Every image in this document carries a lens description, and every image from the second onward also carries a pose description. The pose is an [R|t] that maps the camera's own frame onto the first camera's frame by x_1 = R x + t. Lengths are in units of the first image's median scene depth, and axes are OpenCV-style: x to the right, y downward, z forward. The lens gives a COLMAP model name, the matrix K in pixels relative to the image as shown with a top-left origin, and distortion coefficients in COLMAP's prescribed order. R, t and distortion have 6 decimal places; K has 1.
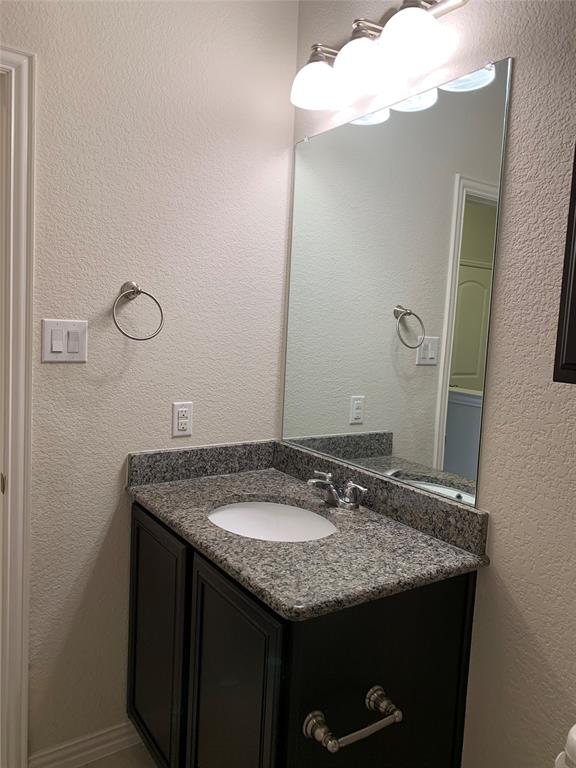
lens RADIAL K [[586.9, 0, 284.0], [0, 586.9, 378.3], [0, 0, 1]] dist [0.008784, -0.013225]
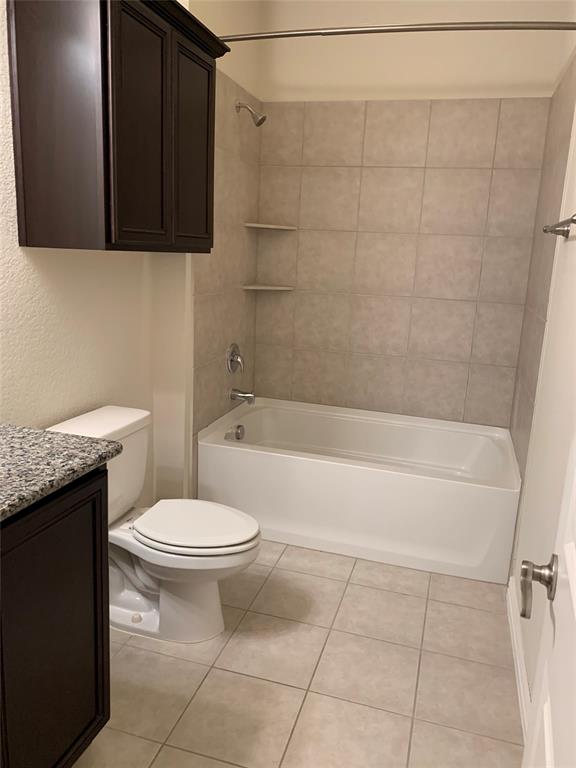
lens RADIAL K [[586.9, 0, 284.0], [0, 586.9, 378.3], [0, 0, 1]] dist [0.008784, -0.013225]
pose [[-0.635301, -0.237668, 0.734783, -1.005061], [-0.010321, 0.953994, 0.299649, -0.134099], [-0.772195, 0.182783, -0.608526, 1.282923]]
